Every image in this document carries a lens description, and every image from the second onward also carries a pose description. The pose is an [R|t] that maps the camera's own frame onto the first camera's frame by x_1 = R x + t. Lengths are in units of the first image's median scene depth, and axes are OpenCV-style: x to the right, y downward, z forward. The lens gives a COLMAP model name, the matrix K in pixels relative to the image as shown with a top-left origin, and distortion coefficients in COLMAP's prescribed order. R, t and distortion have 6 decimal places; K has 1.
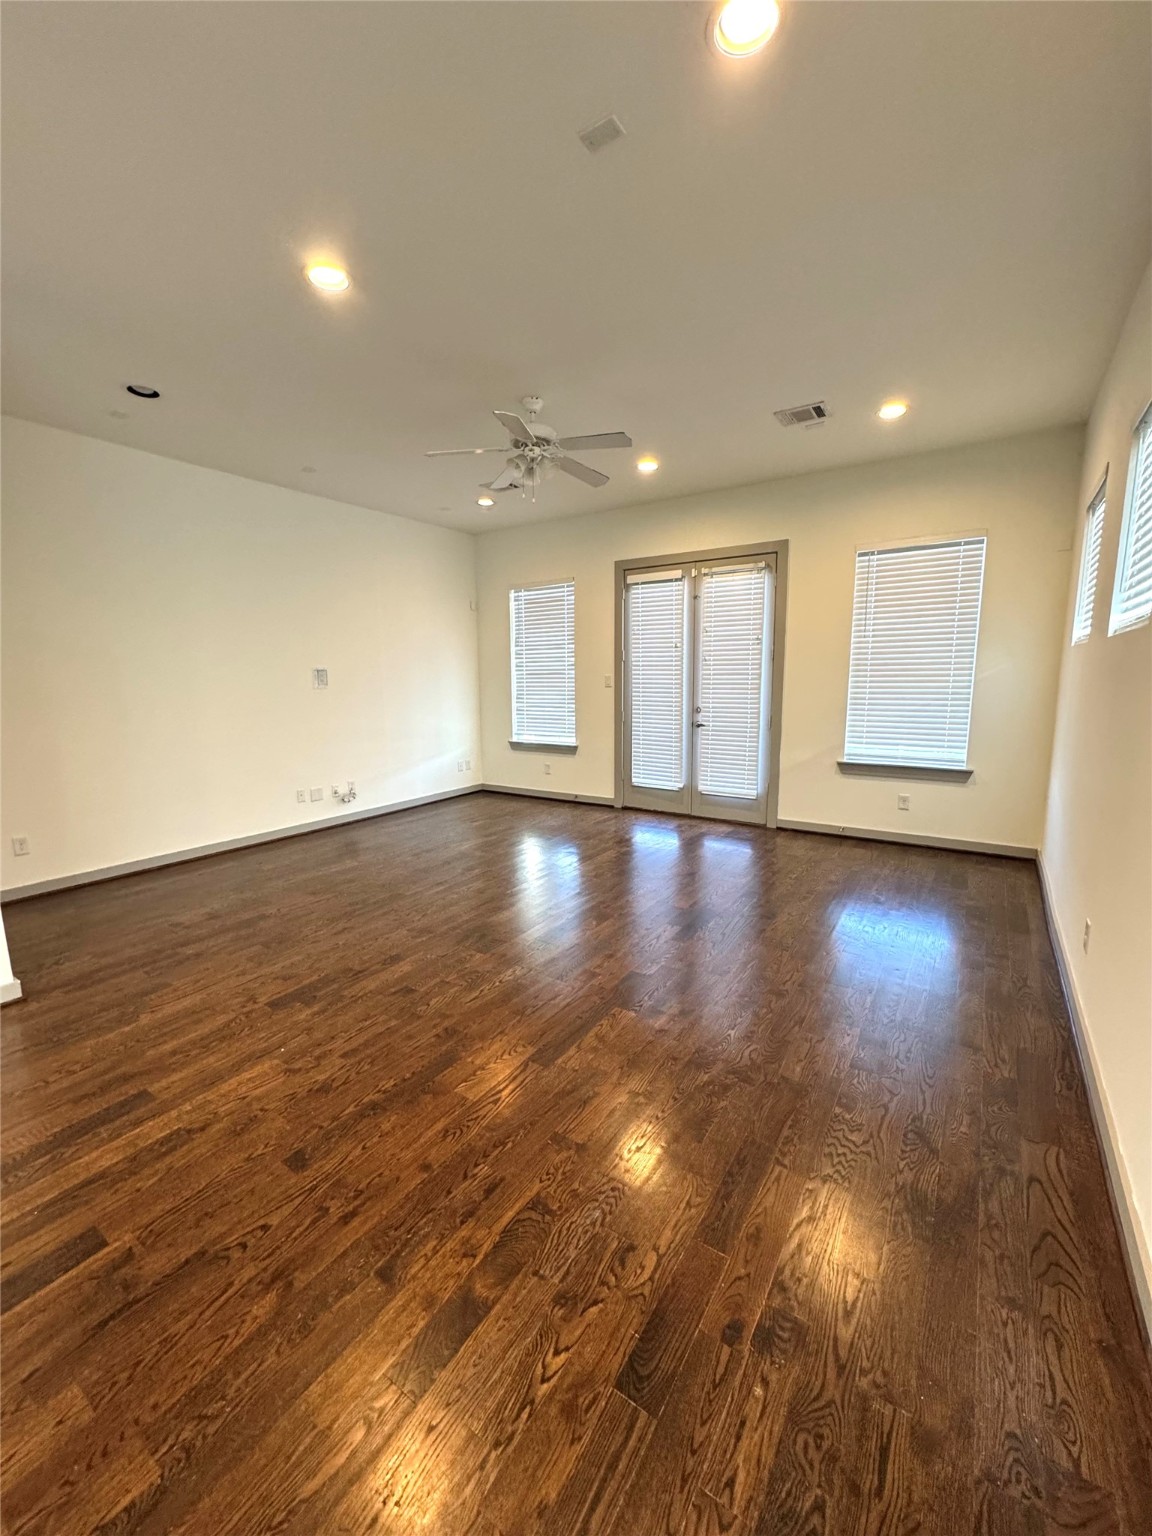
lens RADIAL K [[609.7, 0, 576.3], [0, 609.7, 770.5], [0, 0, 1]] dist [-0.003542, -0.000278]
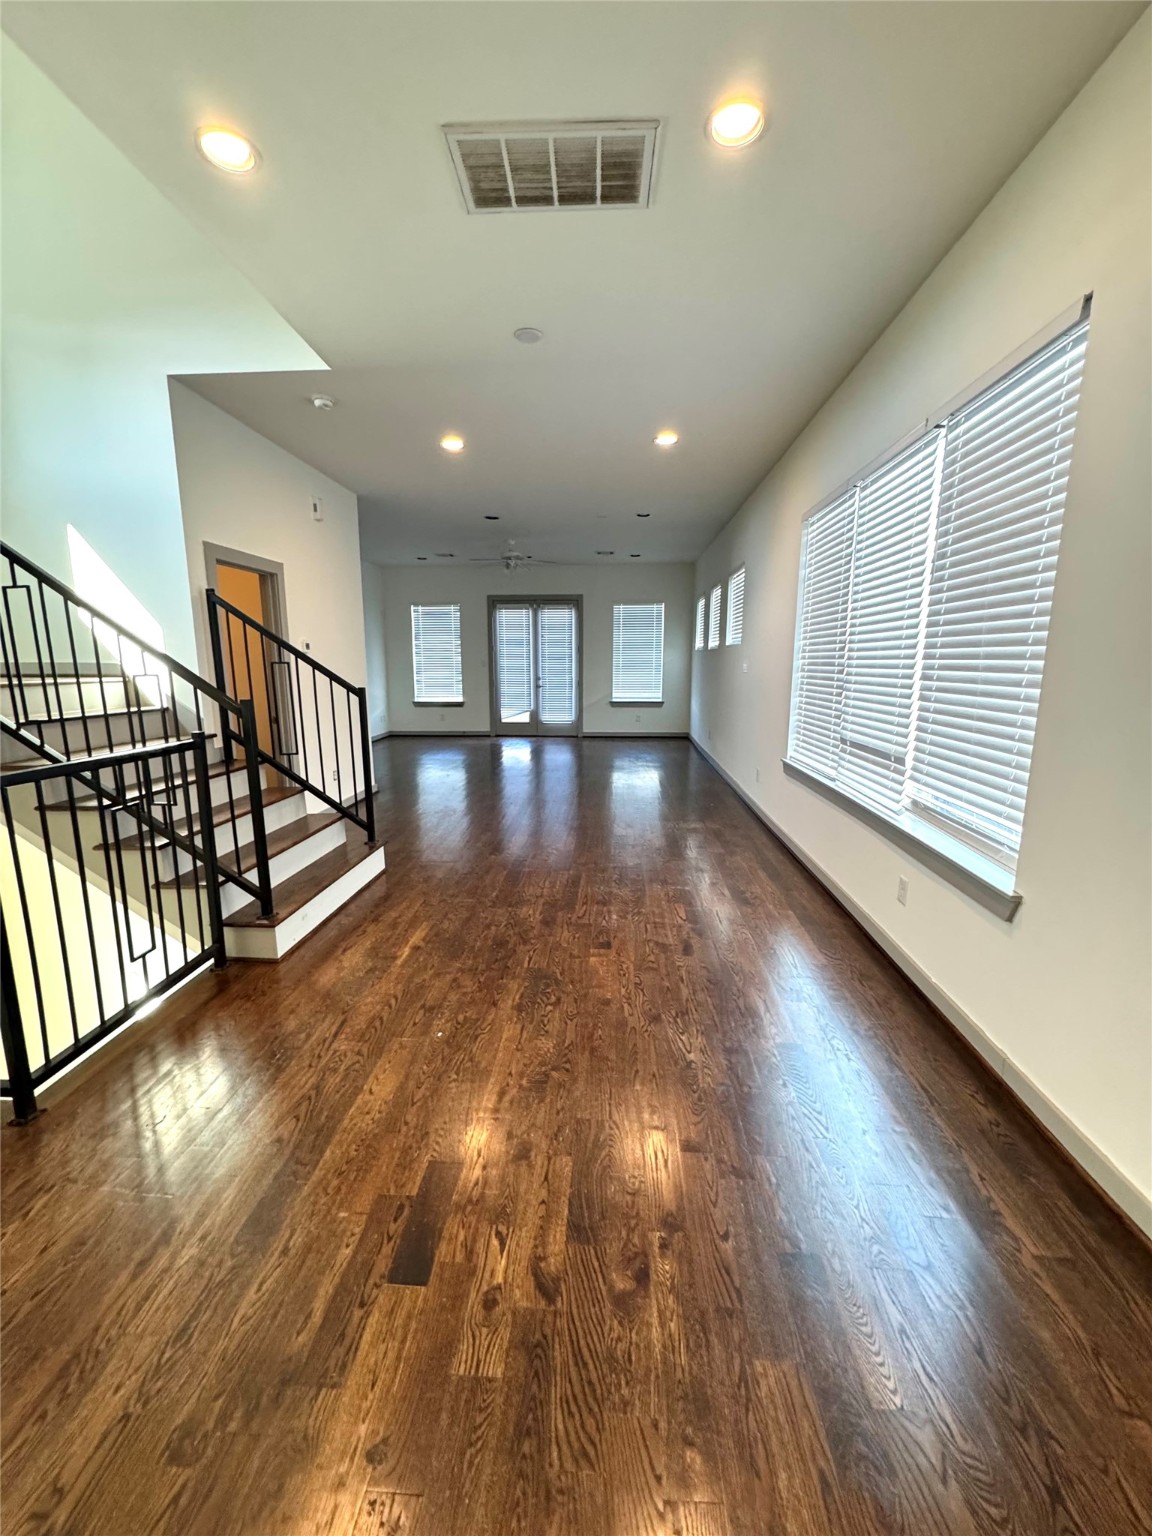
lens RADIAL K [[609.7, 0, 578.1], [0, 609.7, 769.6], [0, 0, 1]] dist [-0.003542, -0.000278]
pose [[0.855462, -0.085505, 0.510758, -0.646965], [0.074631, 0.996335, 0.041796, 0.105840], [-0.512459, 0.002363, 0.858708, -0.643558]]
